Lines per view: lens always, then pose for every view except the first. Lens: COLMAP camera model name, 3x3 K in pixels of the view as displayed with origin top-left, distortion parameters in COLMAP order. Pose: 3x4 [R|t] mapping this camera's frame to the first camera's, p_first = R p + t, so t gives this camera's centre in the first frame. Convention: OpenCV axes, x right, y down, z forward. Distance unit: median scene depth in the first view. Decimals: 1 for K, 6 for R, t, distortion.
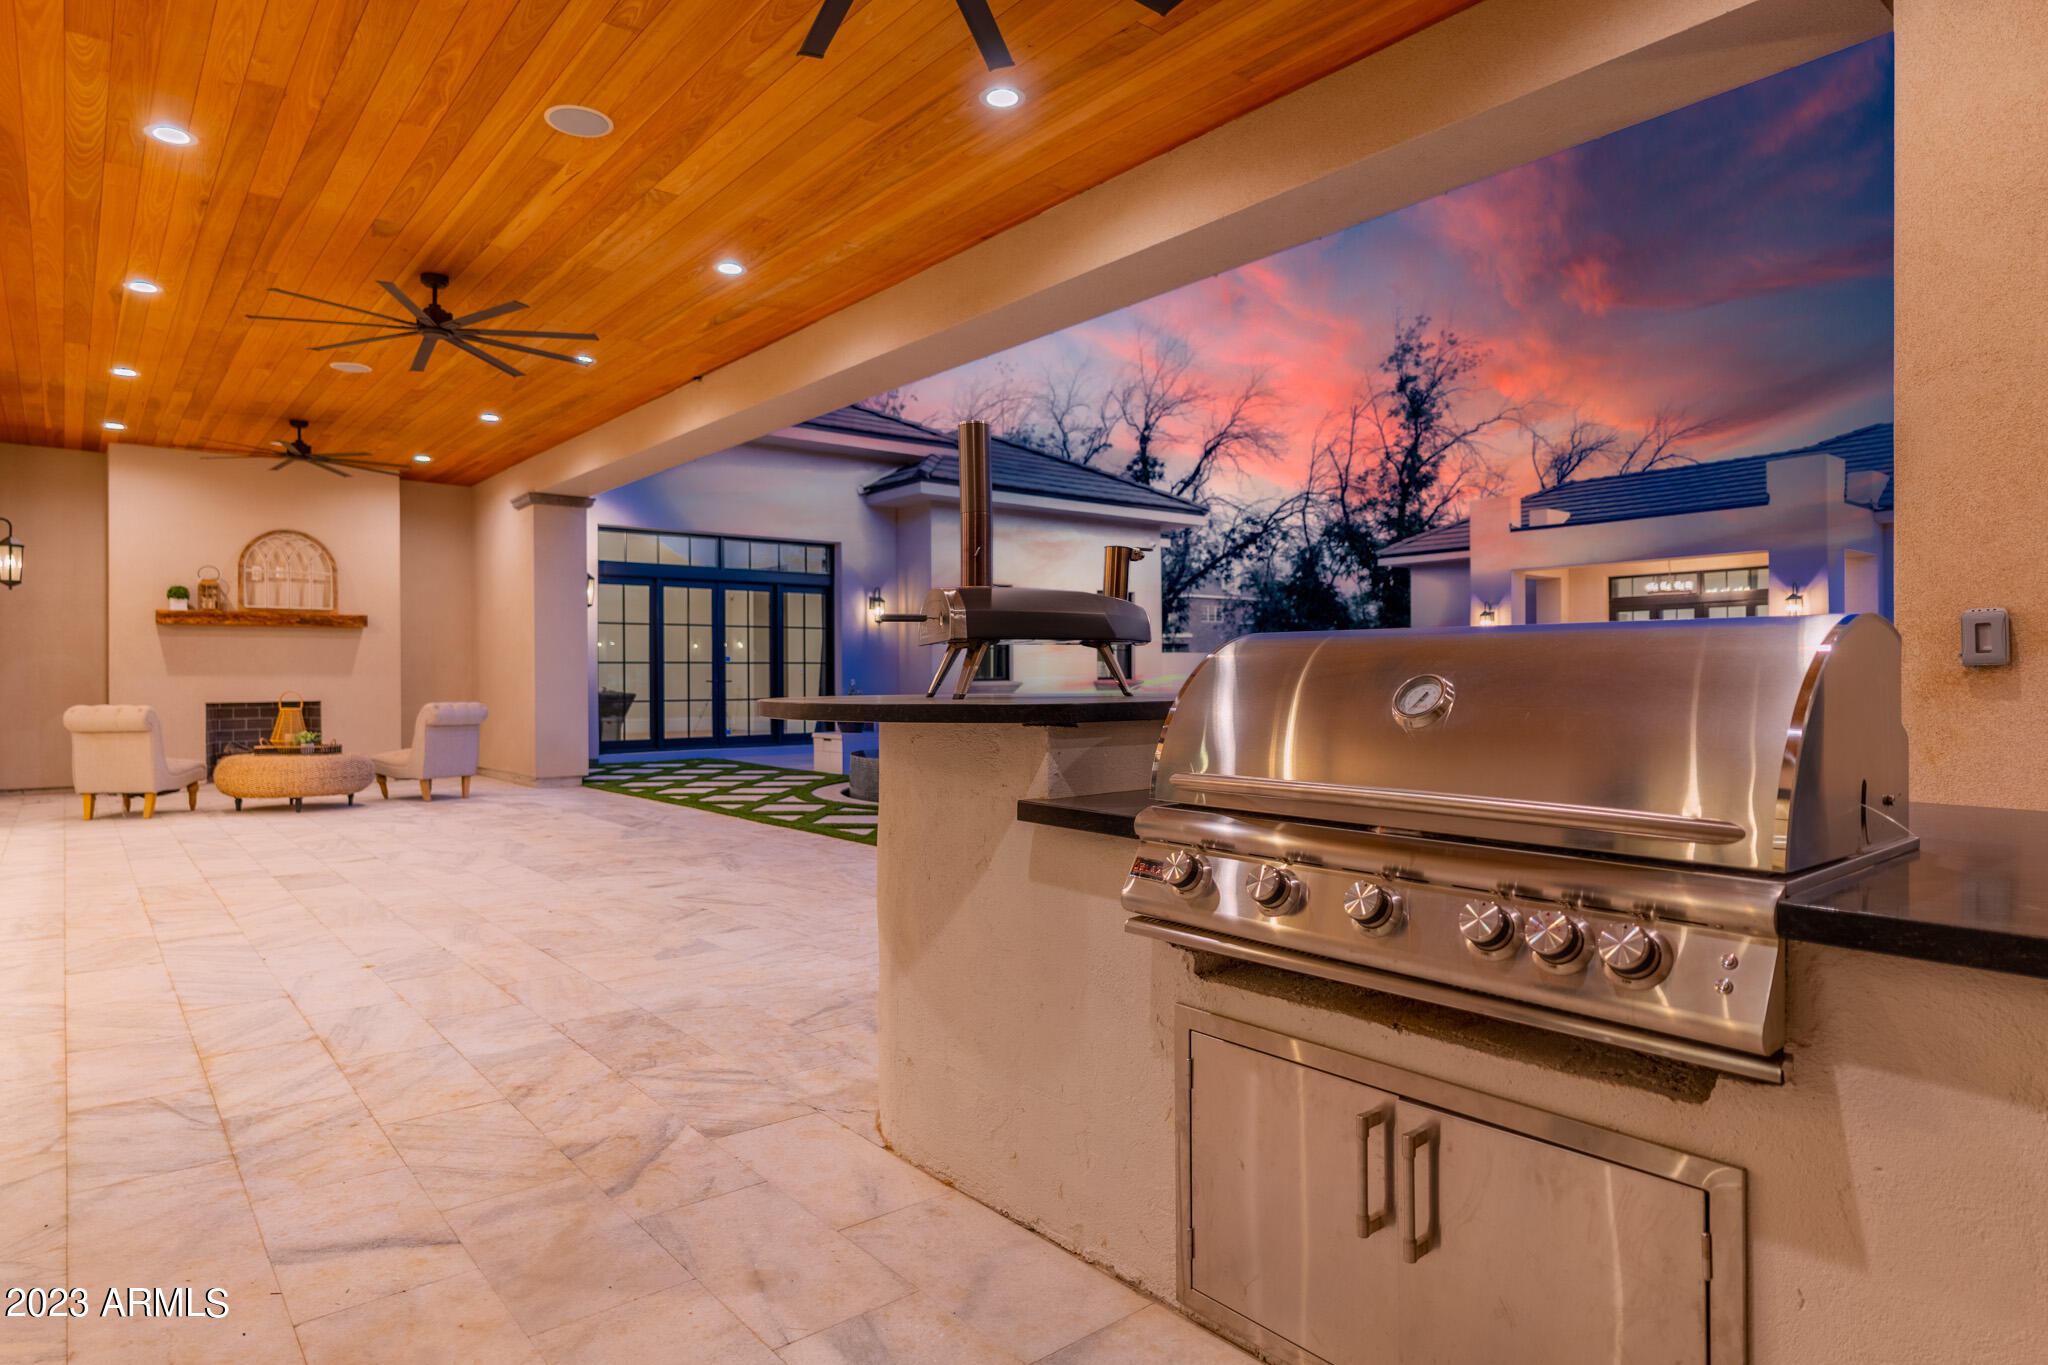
lens RADIAL K [[1165.1, 0, 1026.2], [0, 1165.1, 678.1], [0, 0, 1]] dist [0.000989, -0.001445]
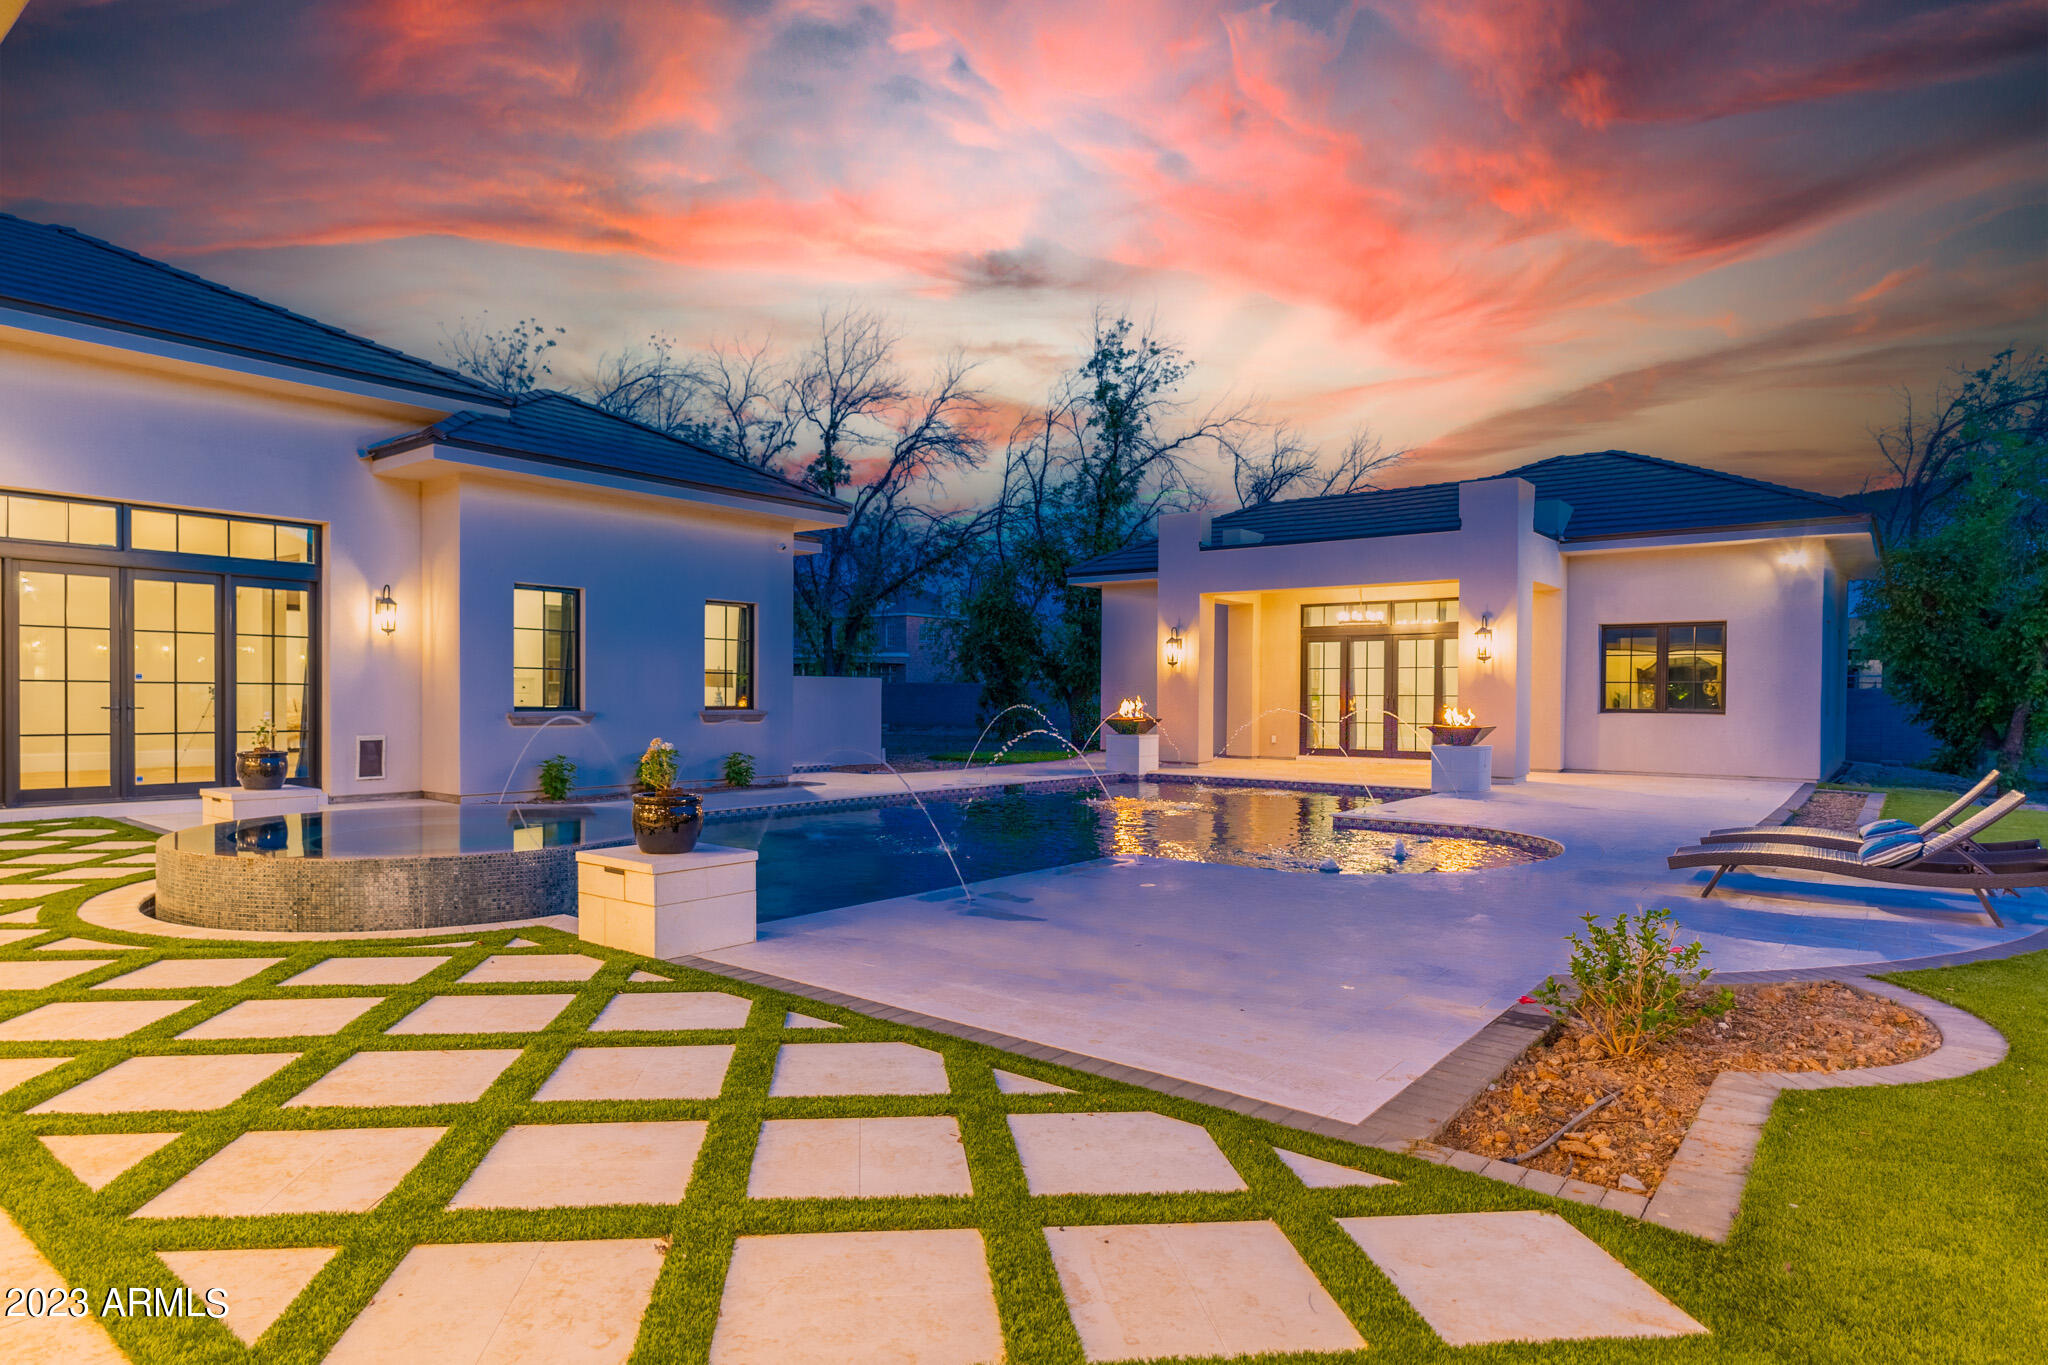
lens RADIAL K [[1165.1, 0, 1018.5], [0, 1165.1, 694.1], [0, 0, 1]] dist [0.000989, -0.001445]
pose [[0.976941, 0.014037, 0.213048, 0.063457], [-0.013063, 0.999897, -0.005977, -0.005311], [-0.213110, 0.003056, 0.977023, 0.108485]]
